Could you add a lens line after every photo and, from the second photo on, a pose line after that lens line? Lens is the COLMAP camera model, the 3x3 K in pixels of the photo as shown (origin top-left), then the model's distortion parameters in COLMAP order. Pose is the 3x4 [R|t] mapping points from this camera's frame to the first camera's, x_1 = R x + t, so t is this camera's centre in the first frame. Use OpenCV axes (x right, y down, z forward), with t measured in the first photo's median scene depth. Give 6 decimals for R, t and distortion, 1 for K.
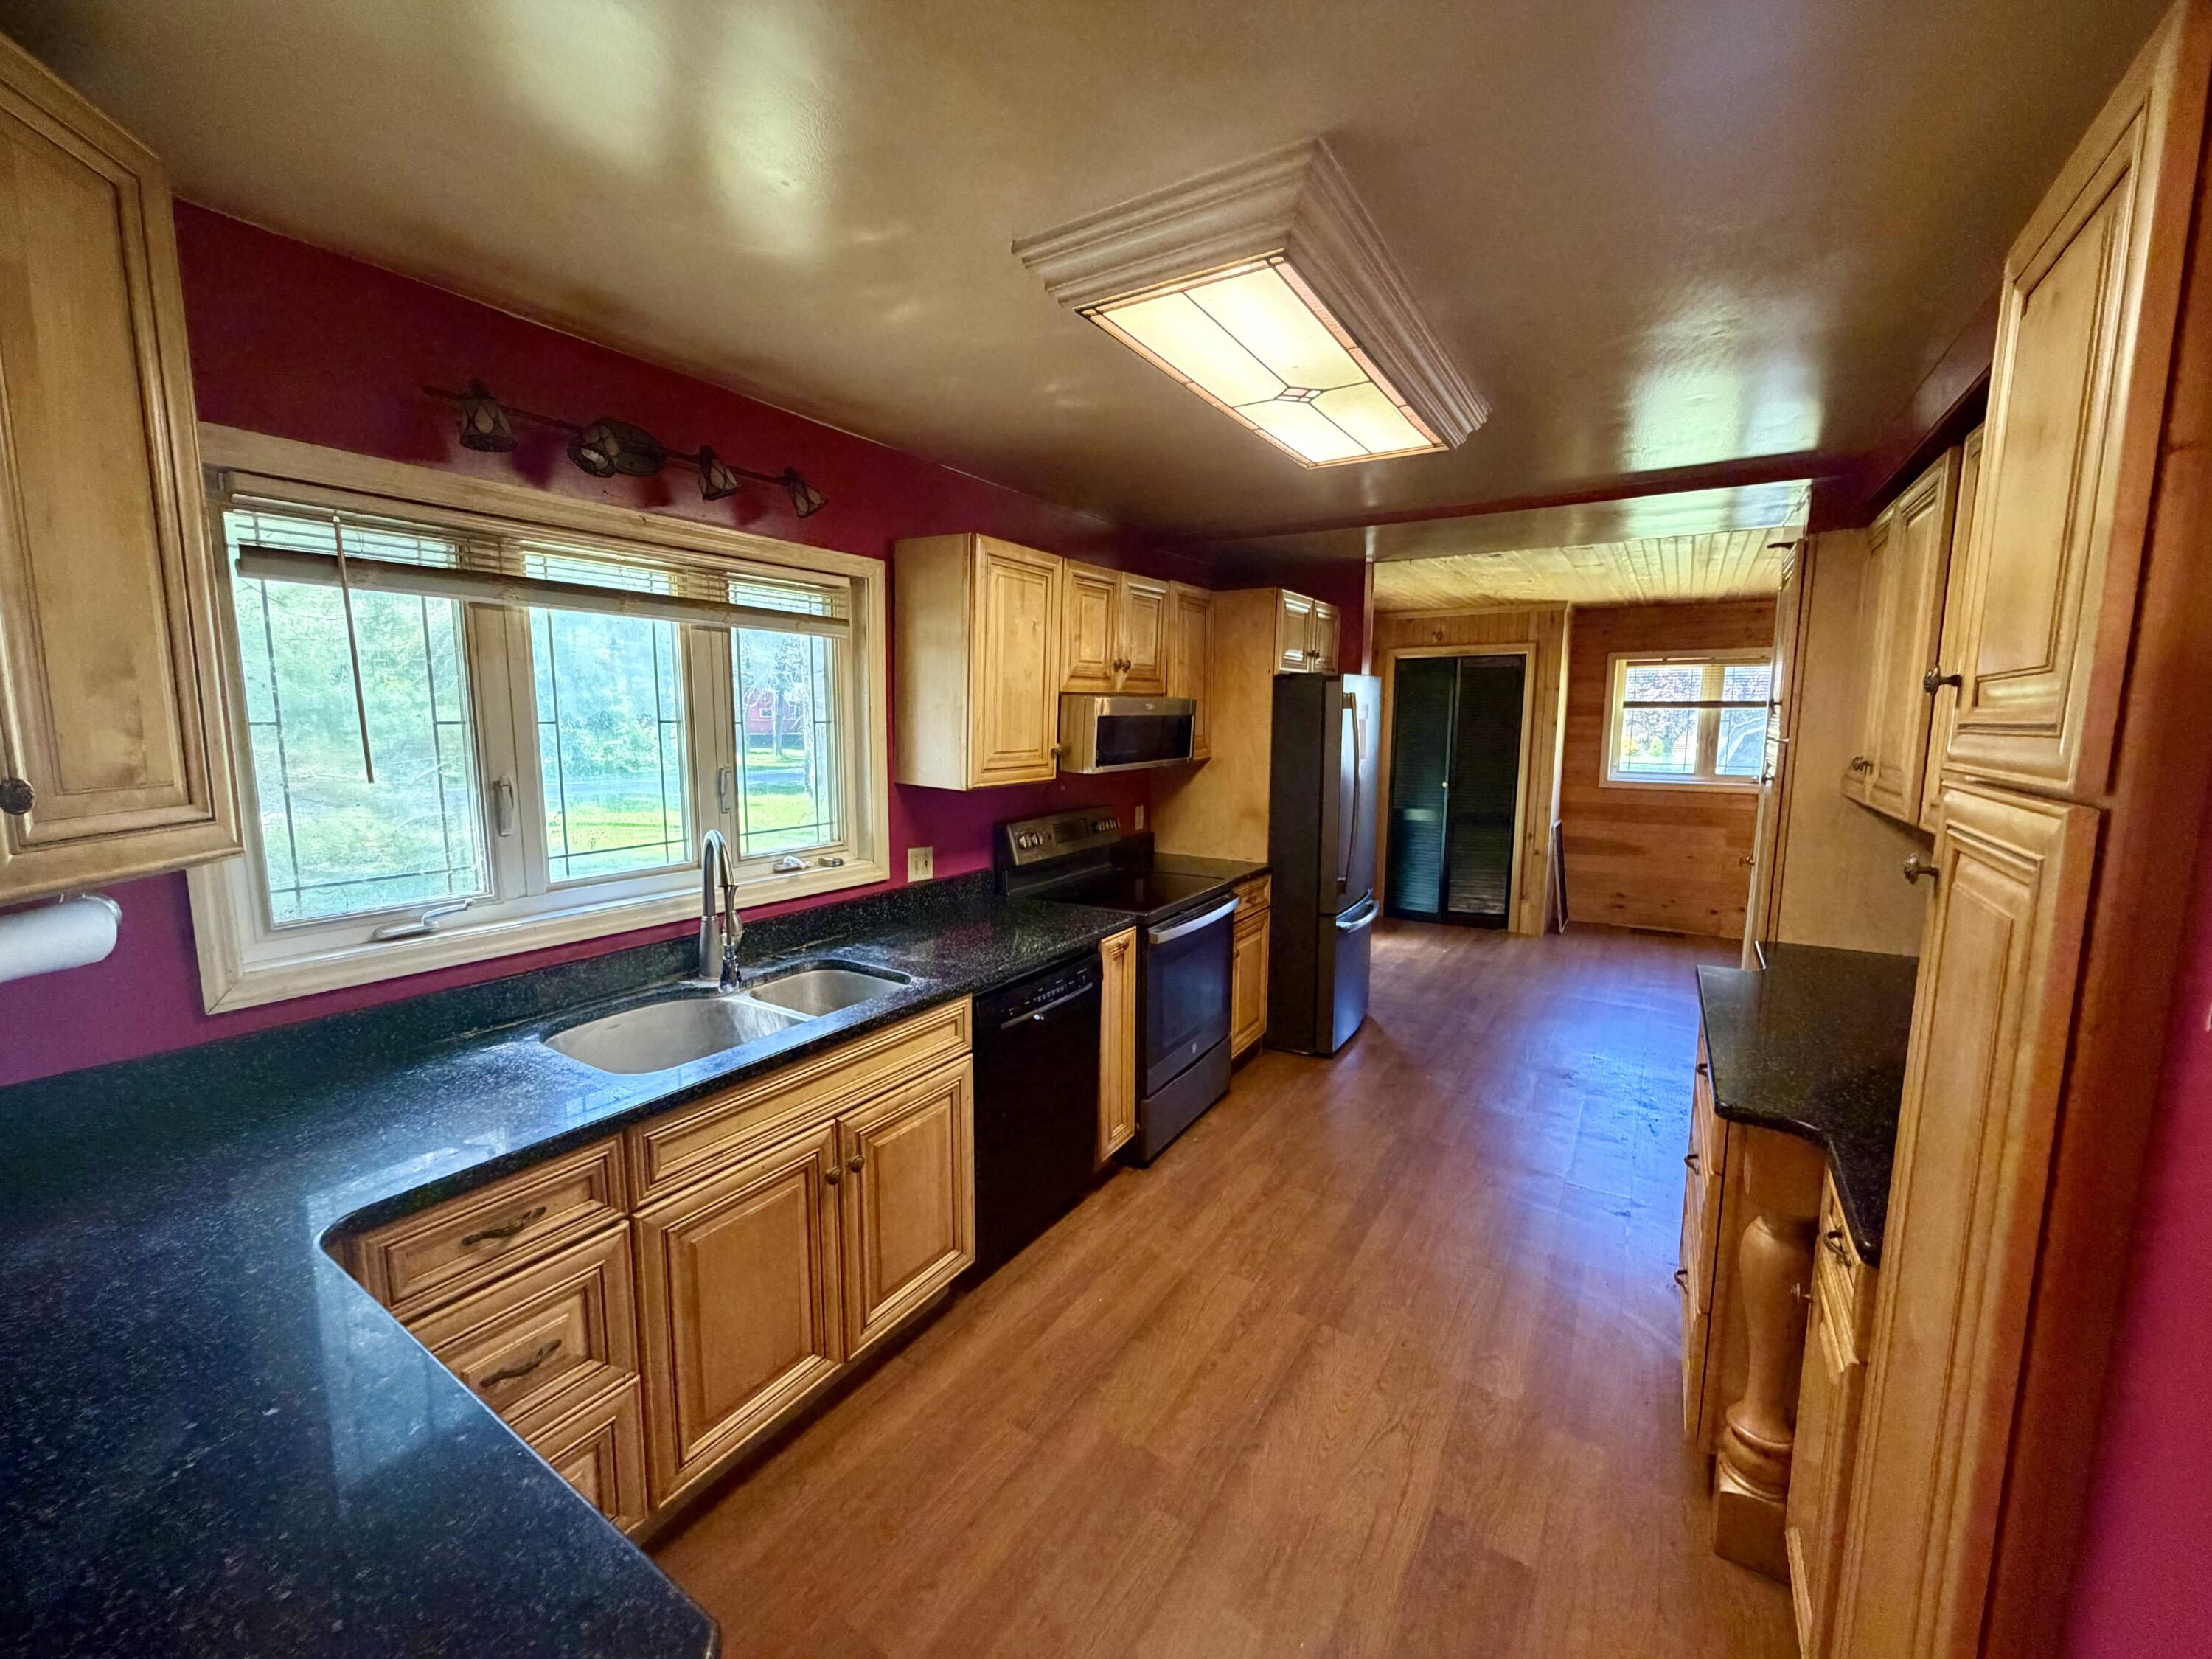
lens RADIAL K [[886.4, 0, 1098.4], [0, 886.4, 820.2], [0, 0, 1]] dist [0.001014, -0.000008]
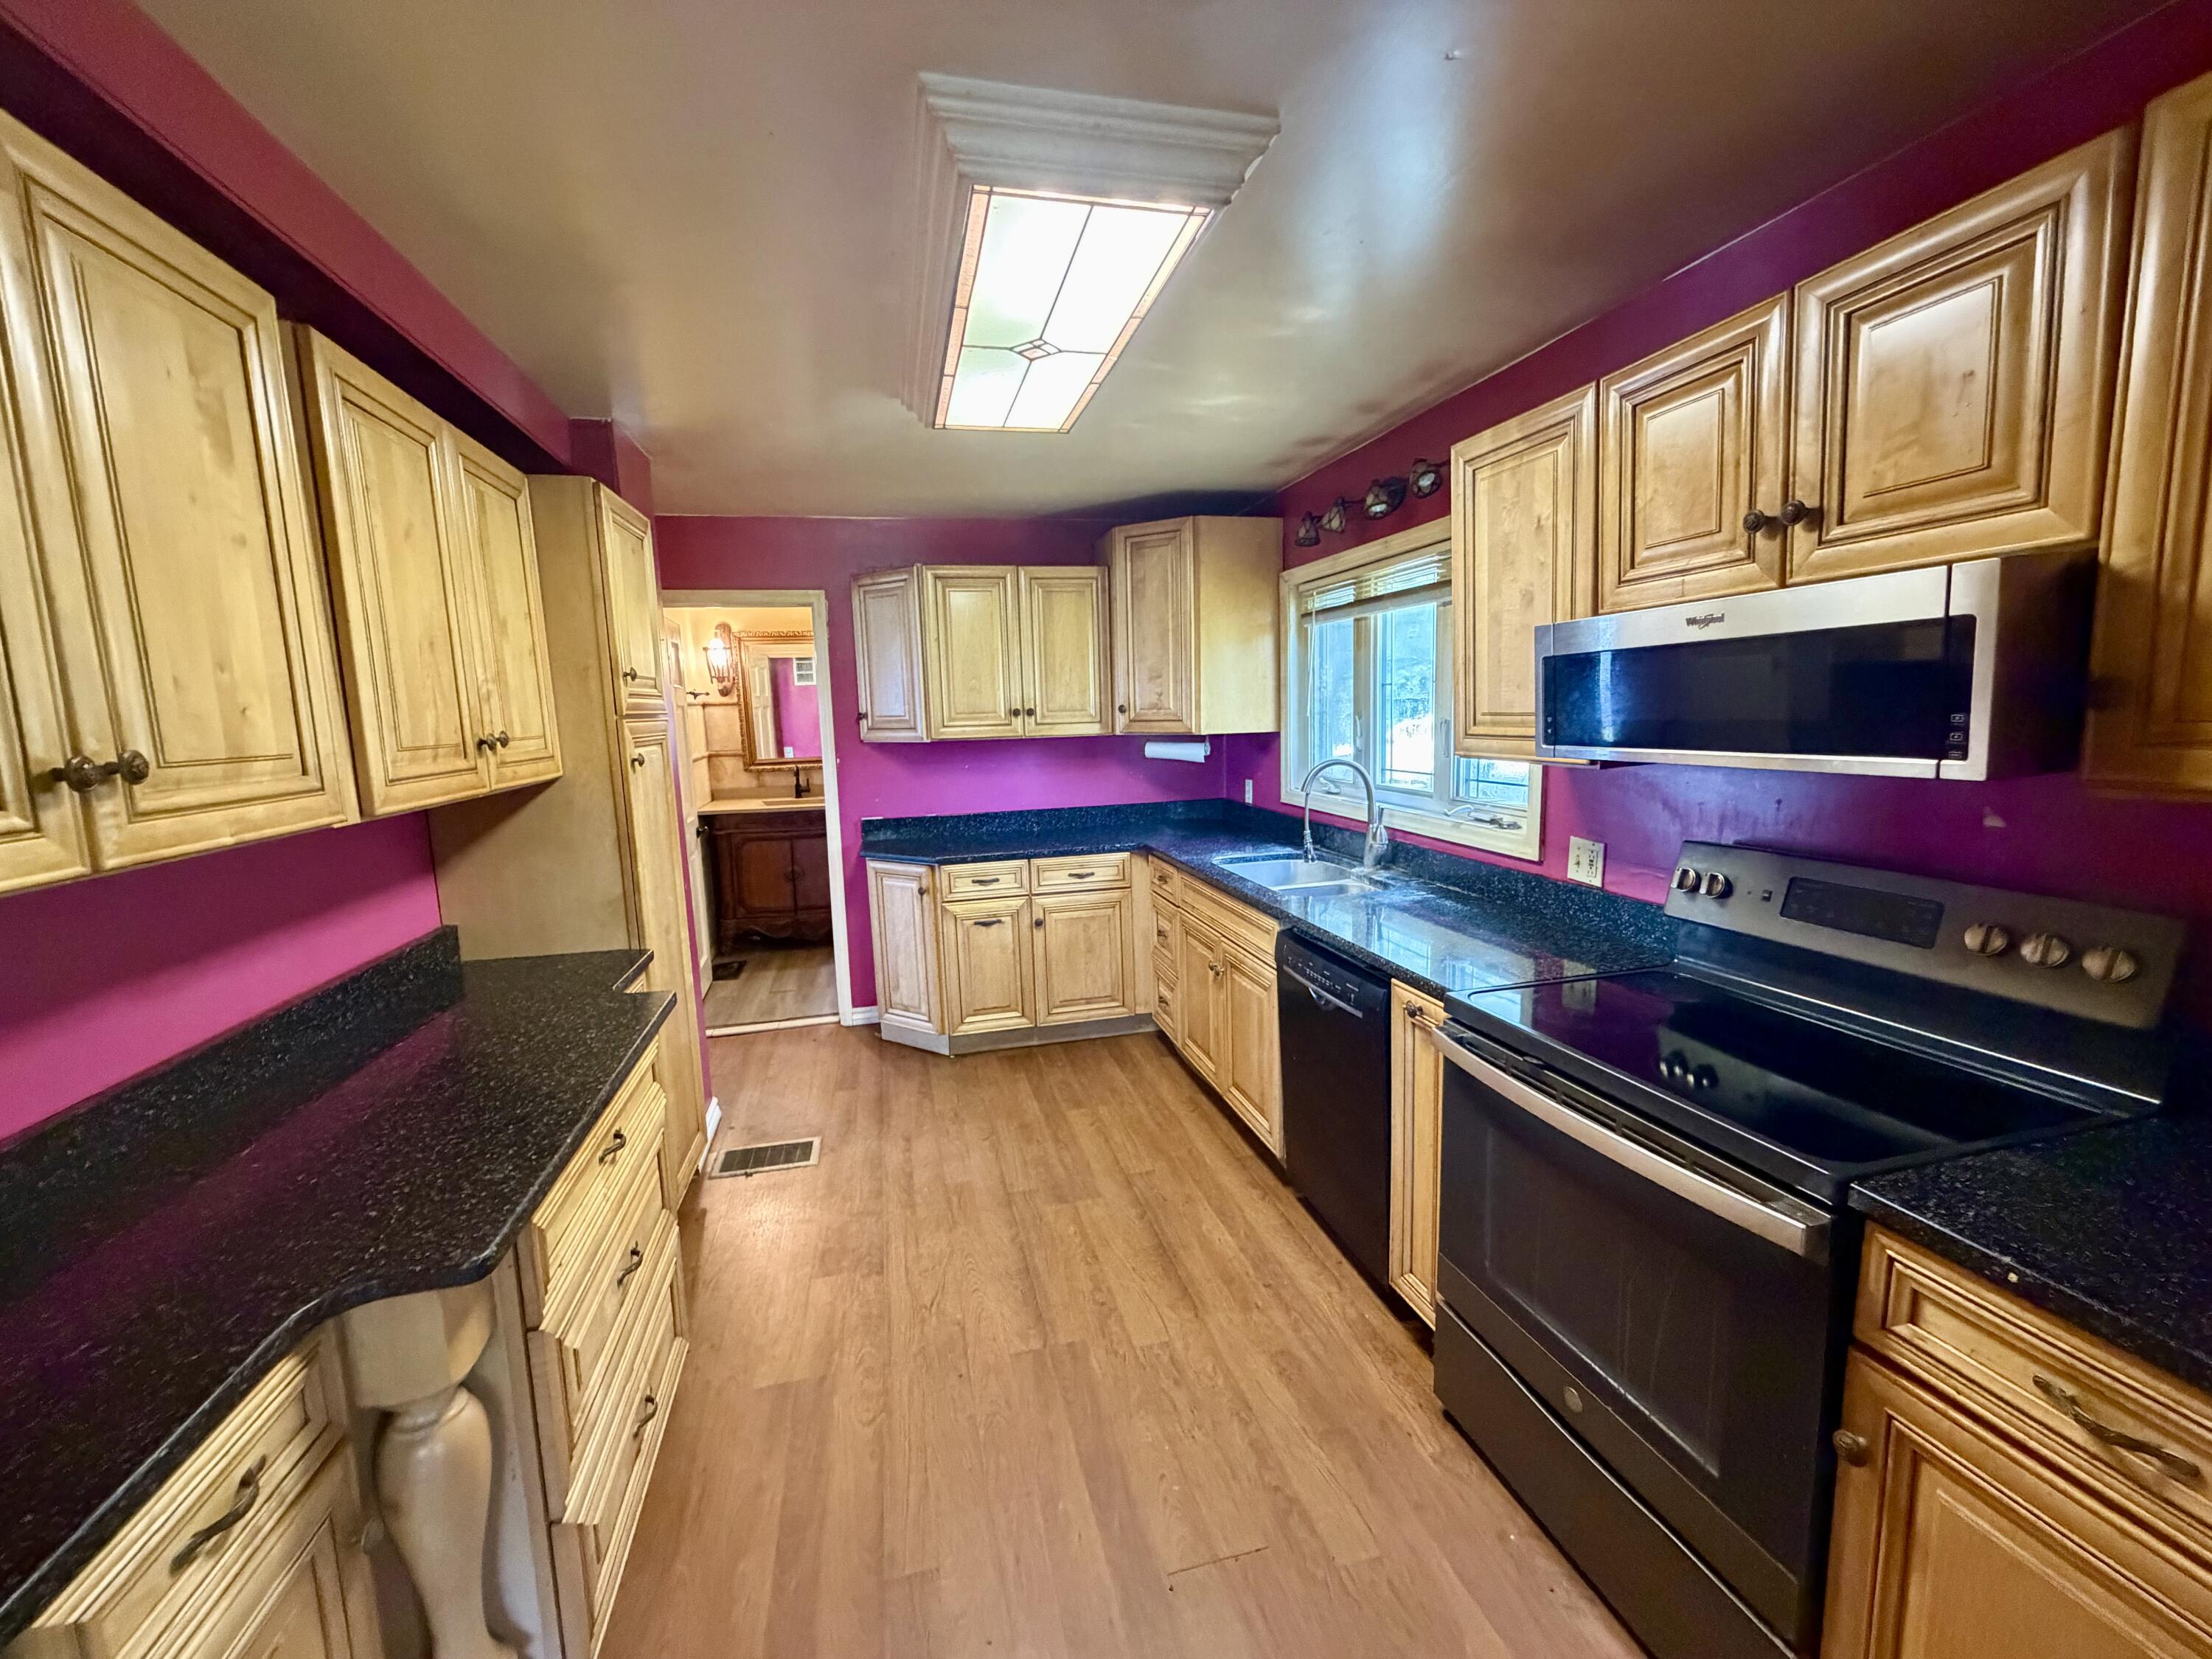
lens RADIAL K [[886.4, 0, 1106.6], [0, 886.4, 818.5], [0, 0, 1]] dist [0.001014, -0.000008]
pose [[-0.680754, 0.105038, -0.724942, 0.799001], [-0.066840, 0.976630, 0.204272, -0.145671], [0.729456, 0.187514, -0.657824, 1.522778]]
